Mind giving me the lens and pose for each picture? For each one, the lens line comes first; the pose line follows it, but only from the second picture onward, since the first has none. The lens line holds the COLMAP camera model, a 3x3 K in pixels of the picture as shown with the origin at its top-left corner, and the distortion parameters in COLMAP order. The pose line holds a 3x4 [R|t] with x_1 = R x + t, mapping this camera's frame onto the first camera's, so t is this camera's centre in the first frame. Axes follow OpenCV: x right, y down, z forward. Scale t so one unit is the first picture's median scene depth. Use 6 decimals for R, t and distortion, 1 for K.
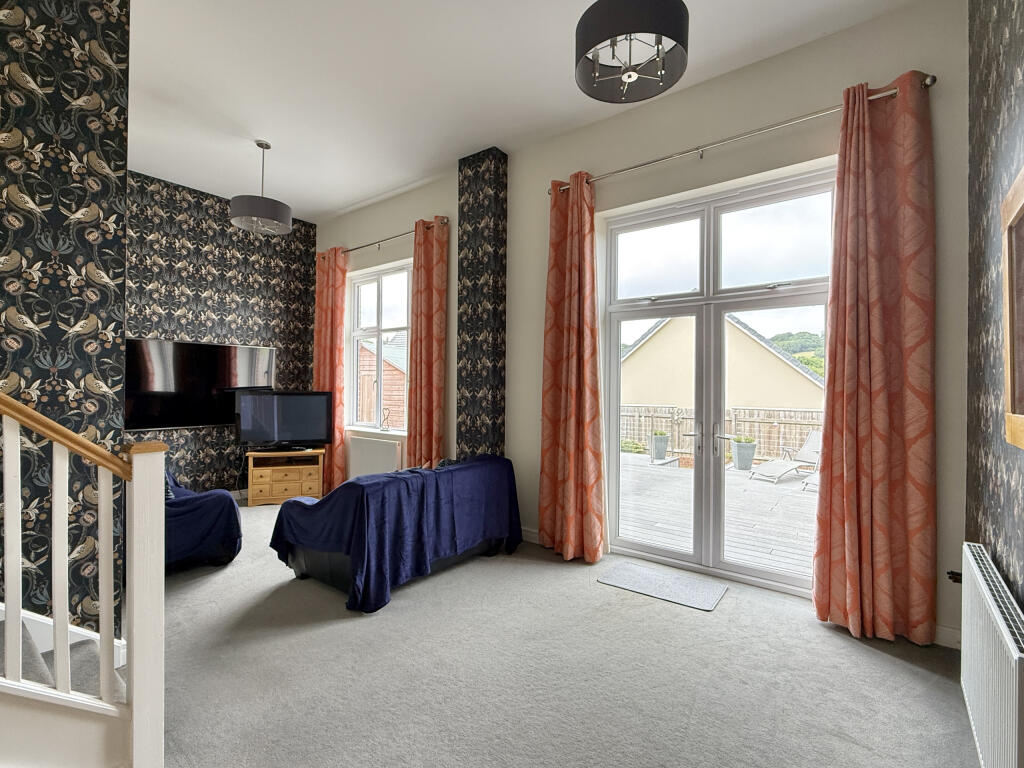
lens RADIAL K [[477.1, 0, 510.4], [0, 477.1, 388.6], [0, 0, 1]] dist [0.005316, 0.000504]
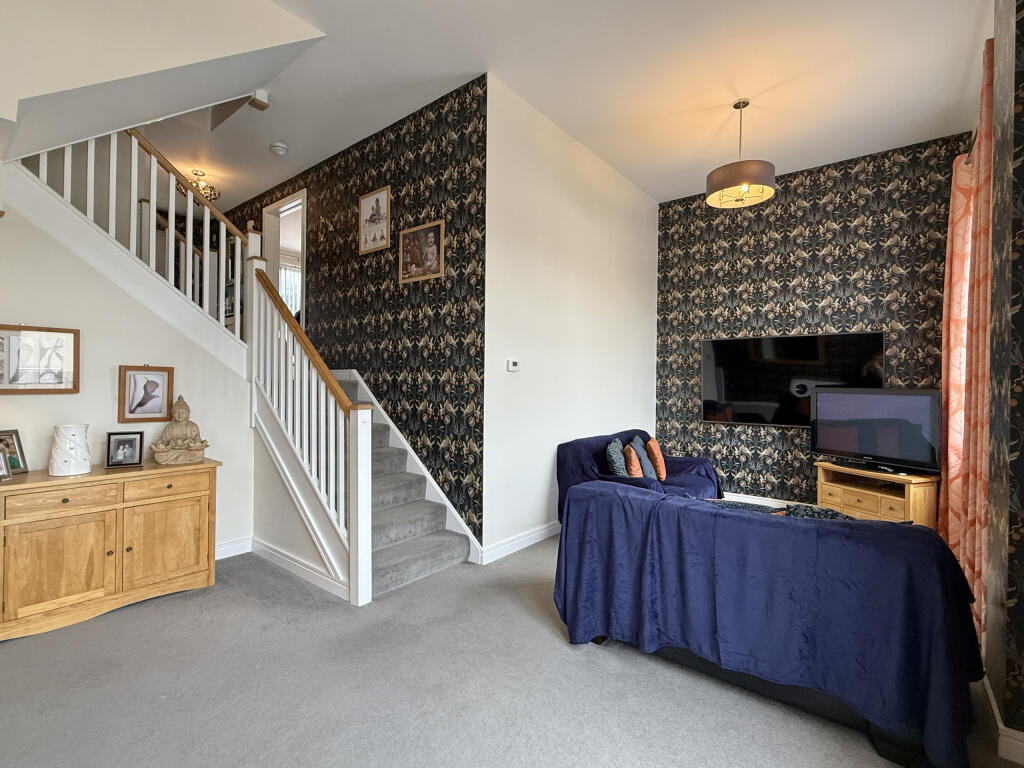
lens RADIAL K [[477.1, 0, 489.9], [0, 477.1, 380.7], [0, 0, 1]] dist [0.005316, 0.000504]
pose [[-0.016324, -0.002599, -0.999863, 0.281417], [-0.001346, 0.999996, -0.002577, -0.004959], [0.999866, 0.001304, -0.016328, 0.415141]]
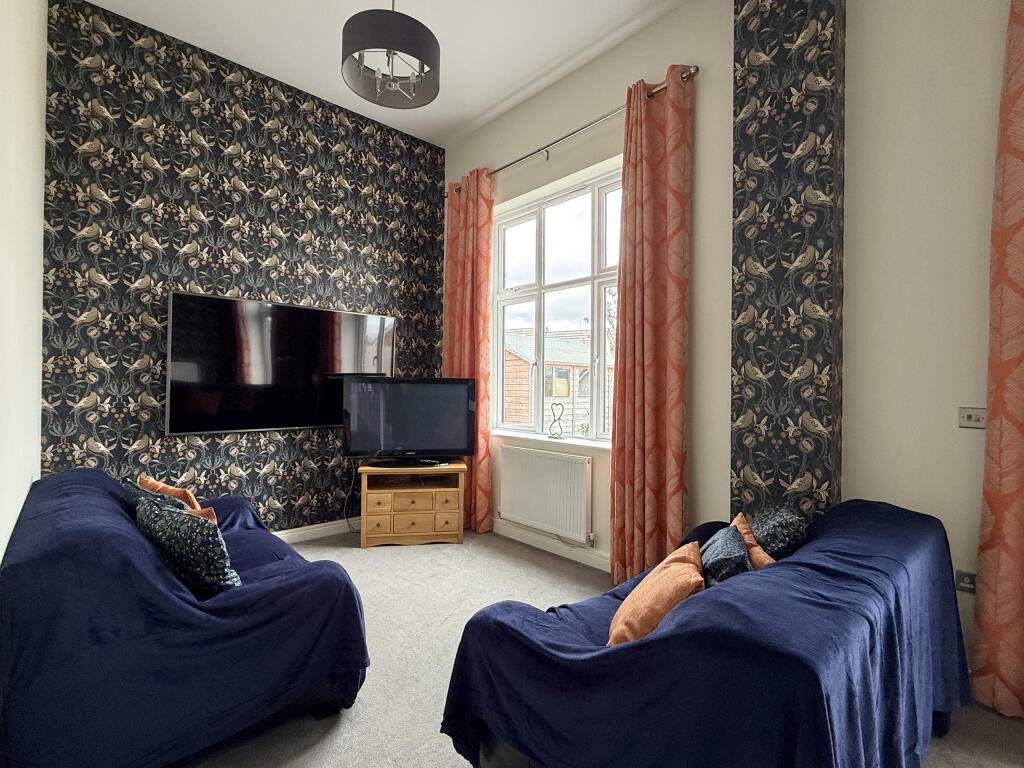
lens RADIAL K [[477.1, 0, 514.5], [0, 477.1, 389.2], [0, 0, 1]] dist [0.005316, 0.000504]
pose [[0.987722, 0.001872, -0.156211, -0.217285], [-0.001846, 0.999998, 0.000309, 0.021684], [0.156211, -0.000017, 0.987724, 0.348850]]
